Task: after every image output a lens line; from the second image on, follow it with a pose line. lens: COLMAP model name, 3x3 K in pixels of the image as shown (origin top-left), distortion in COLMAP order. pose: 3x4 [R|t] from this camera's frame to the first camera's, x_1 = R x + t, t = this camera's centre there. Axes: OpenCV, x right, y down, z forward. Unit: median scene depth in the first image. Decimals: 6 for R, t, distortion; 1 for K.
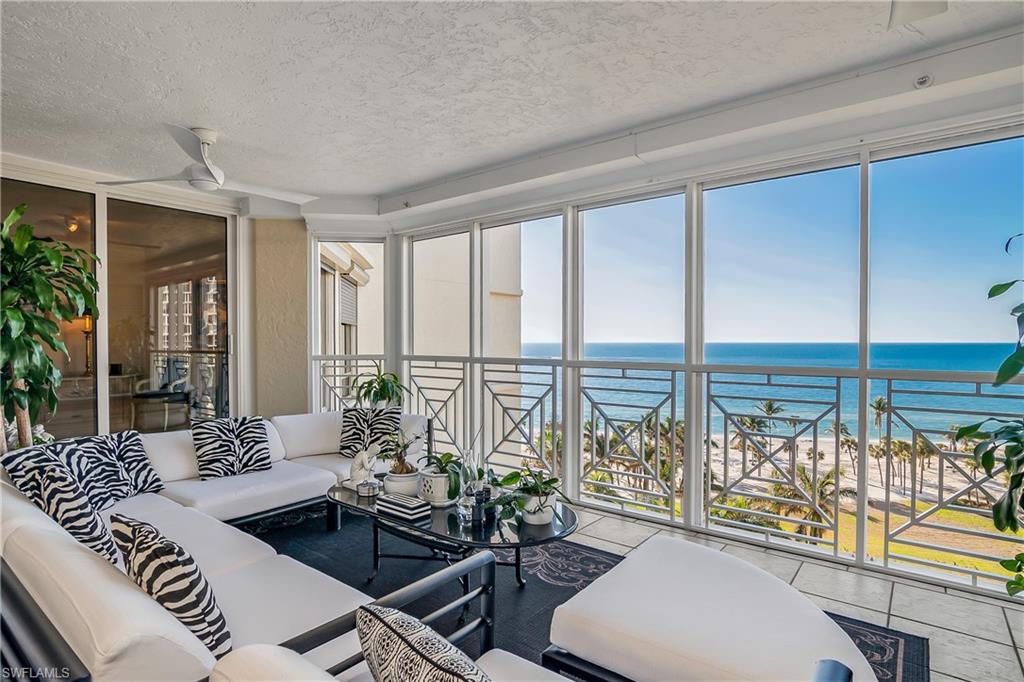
lens RADIAL K [[524.6, 0, 511.8], [0, 524.6, 344.6], [0, 0, 1]] dist [-0.019726, -0.000528]
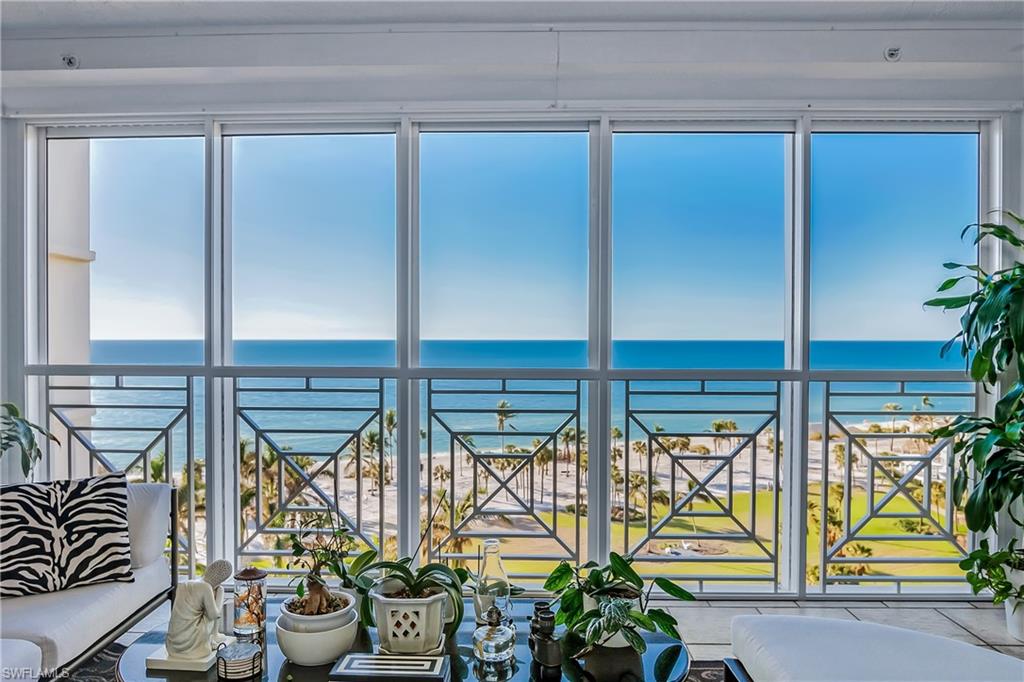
lens RADIAL K [[726.0, 0, 512.1], [0, 726.0, 340.4], [0, 0, 1]] dist [-0.037355, 0.003488]
pose [[0.802056, -0.001752, 0.597246, -0.271319], [0.001609, 0.999998, 0.000773, -0.002862], [-0.597246, 0.000341, 0.802058, 0.209034]]
